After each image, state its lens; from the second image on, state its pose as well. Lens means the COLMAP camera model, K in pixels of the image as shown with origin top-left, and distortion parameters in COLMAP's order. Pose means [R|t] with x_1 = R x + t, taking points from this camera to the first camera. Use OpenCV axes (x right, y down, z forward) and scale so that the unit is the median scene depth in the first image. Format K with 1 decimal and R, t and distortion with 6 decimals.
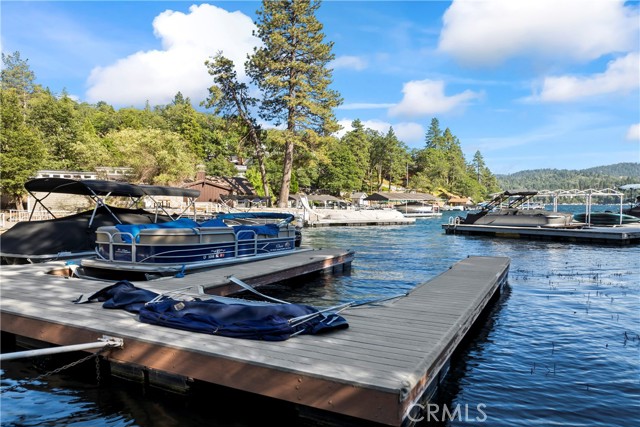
lens RADIAL K [[446.8, 0, 320.0], [0, 446.8, 213.5], [0, 0, 1]] dist [-0.076930, -0.000537]
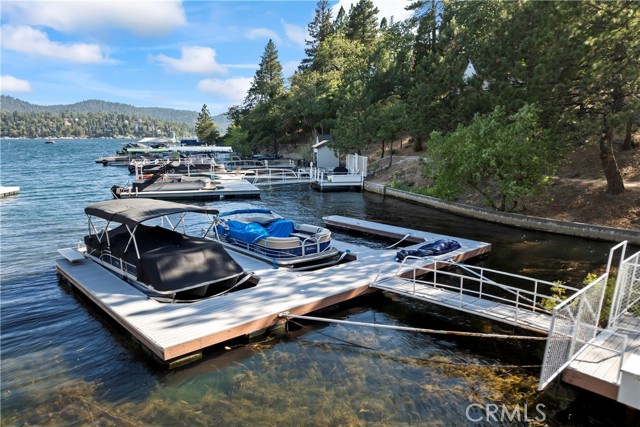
lens RADIAL K [[446.8, 0, 320.0], [0, 446.8, 213.5], [0, 0, 1]] dist [-0.076930, -0.000537]
pose [[0.292770, -0.144546, 0.945194, -0.209311], [-0.005826, 0.988220, 0.152930, -0.031487], [-0.956165, -0.050280, 0.288479, 0.046916]]
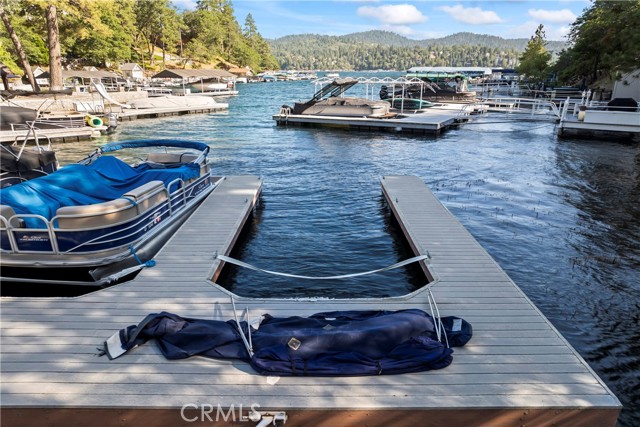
lens RADIAL K [[466.3, 0, 320.0], [0, 466.3, 213.5], [0, 0, 1]] dist [-0.091317, -0.000472]
pose [[0.873973, -0.133028, 0.467414, -0.036822], [-0.004317, 0.959642, 0.281190, -0.015517], [-0.485956, -0.247770, 0.838127, 0.017721]]
